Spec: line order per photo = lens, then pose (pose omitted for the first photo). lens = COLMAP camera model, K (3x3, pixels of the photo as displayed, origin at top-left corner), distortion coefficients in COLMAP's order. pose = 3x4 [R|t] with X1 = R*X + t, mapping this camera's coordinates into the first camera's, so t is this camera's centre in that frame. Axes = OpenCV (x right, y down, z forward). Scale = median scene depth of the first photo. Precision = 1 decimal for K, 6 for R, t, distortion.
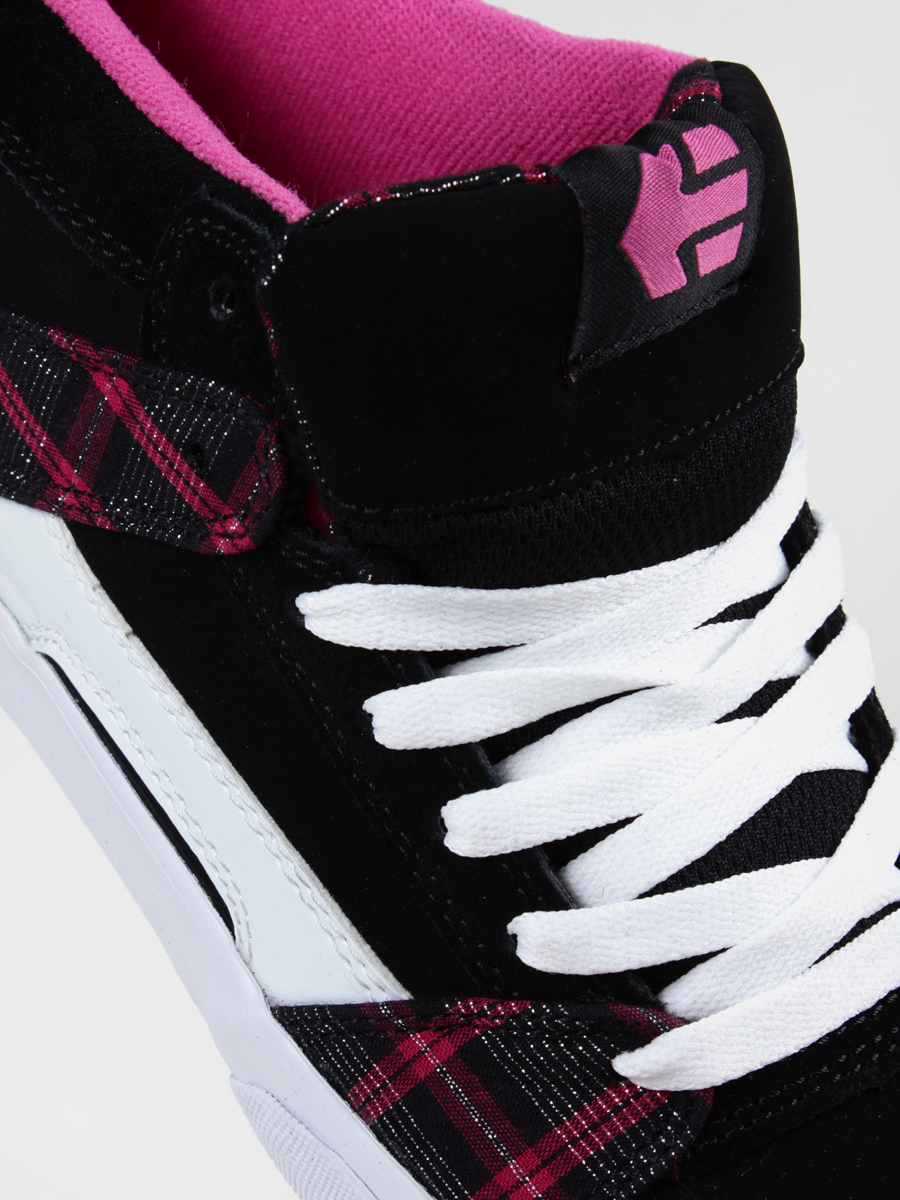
lens RADIAL K [[3471.9, 0, 450.6], [0, 3471.9, 592.3], [0, 0, 1]] dist [0.103788, 0.000000]
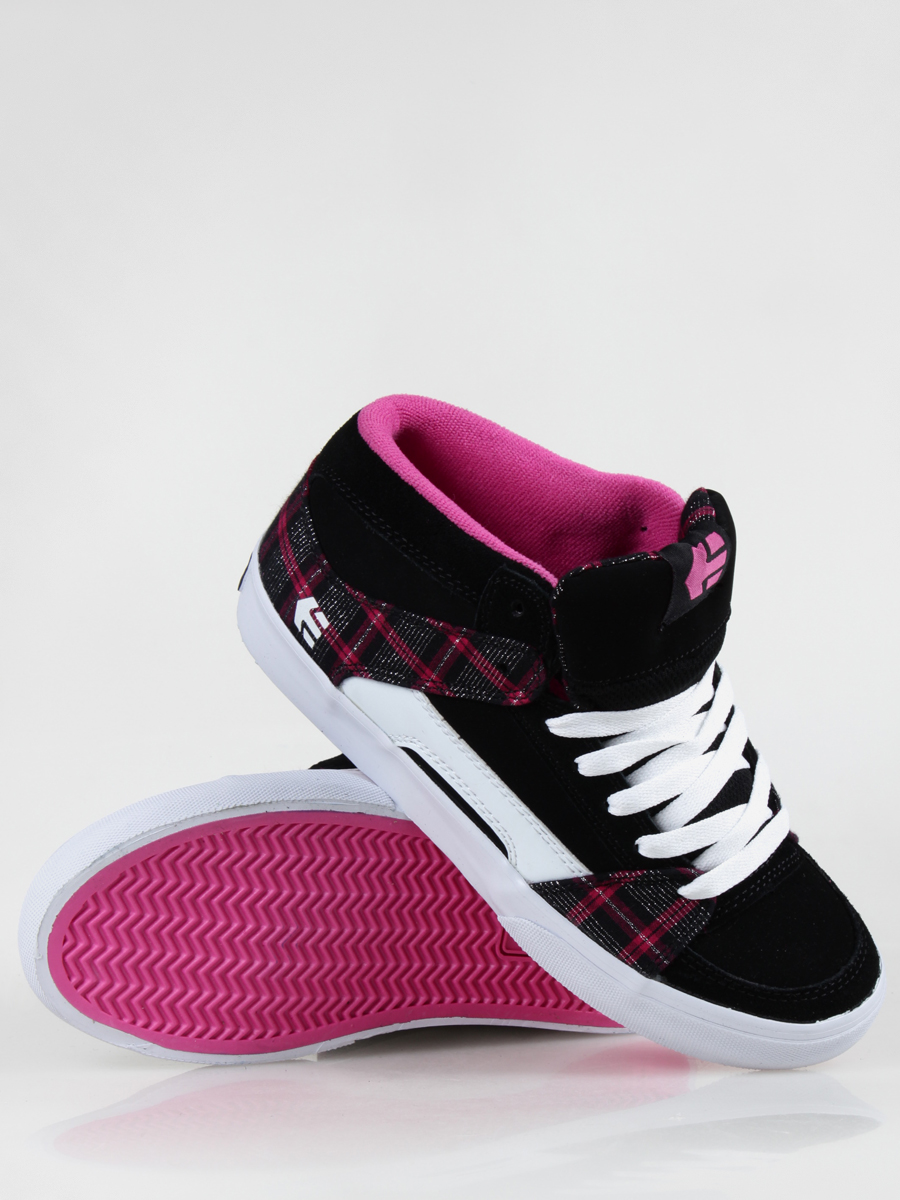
lens RADIAL K [[3471.9, 0, 451.0], [0, 3471.9, 607.4], [0, 0, 1]] dist [0.103788, 0.000000]
pose [[0.966917, -0.076338, 0.243400, -0.719486], [0.070860, 0.996998, 0.031195, -0.164075], [-0.245051, -0.012916, 0.969424, -1.433516]]
